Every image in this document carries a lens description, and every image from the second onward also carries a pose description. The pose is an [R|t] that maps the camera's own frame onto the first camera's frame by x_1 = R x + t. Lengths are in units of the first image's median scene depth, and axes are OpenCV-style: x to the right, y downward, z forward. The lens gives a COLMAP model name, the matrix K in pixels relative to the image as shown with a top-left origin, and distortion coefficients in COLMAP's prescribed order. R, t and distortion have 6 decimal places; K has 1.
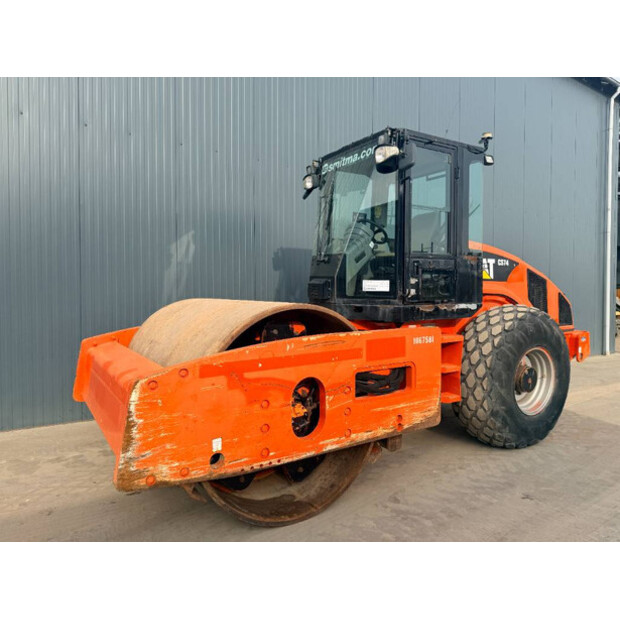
lens RADIAL K [[442.7, 0, 310.0], [0, 442.7, 310.0], [0, 0, 1]] dist [0.037022, -0.056046]
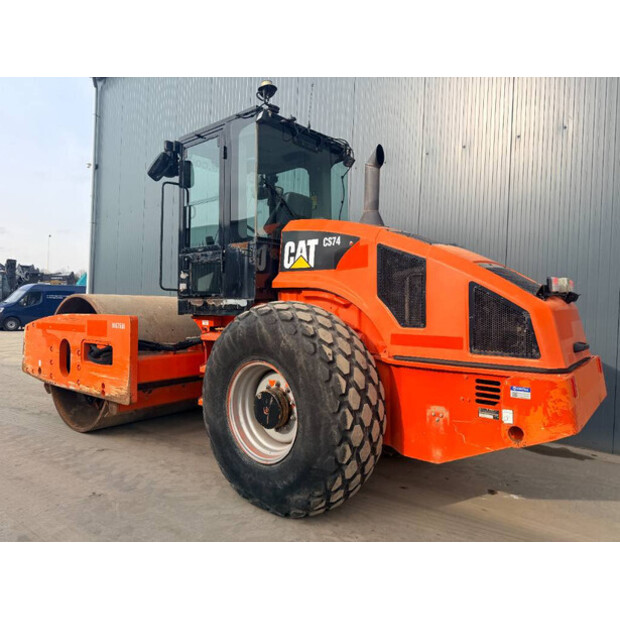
lens RADIAL K [[442.7, 0, 310.0], [0, 442.7, 310.0], [0, 0, 1]] dist [0.037022, -0.056046]
pose [[0.318565, 0.007064, -0.947875, 1.378133], [-0.064858, 0.997791, -0.014362, 0.010928], [0.945680, 0.066052, 0.318319, 0.994749]]
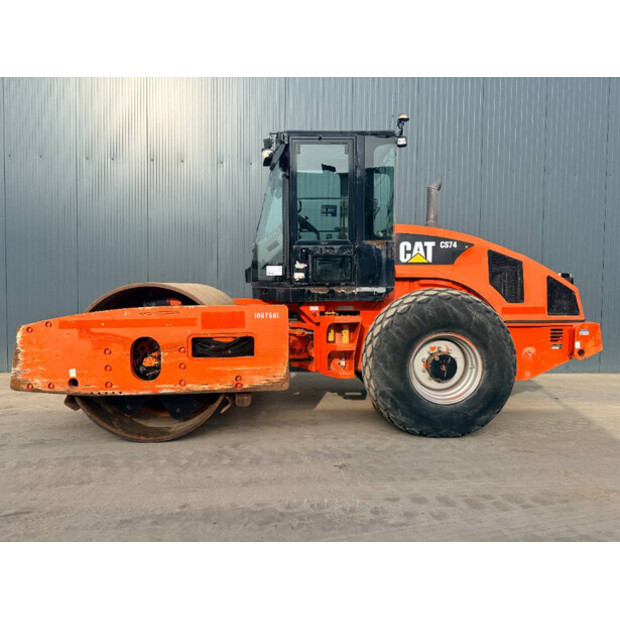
lens RADIAL K [[442.7, 0, 310.0], [0, 442.7, 310.0], [0, 0, 1]] dist [0.037022, -0.056046]
pose [[0.869193, 0.022889, -0.493943, 0.845810], [-0.017843, 0.999729, 0.014930, 0.030496], [0.494151, -0.004164, 0.869366, 0.040239]]
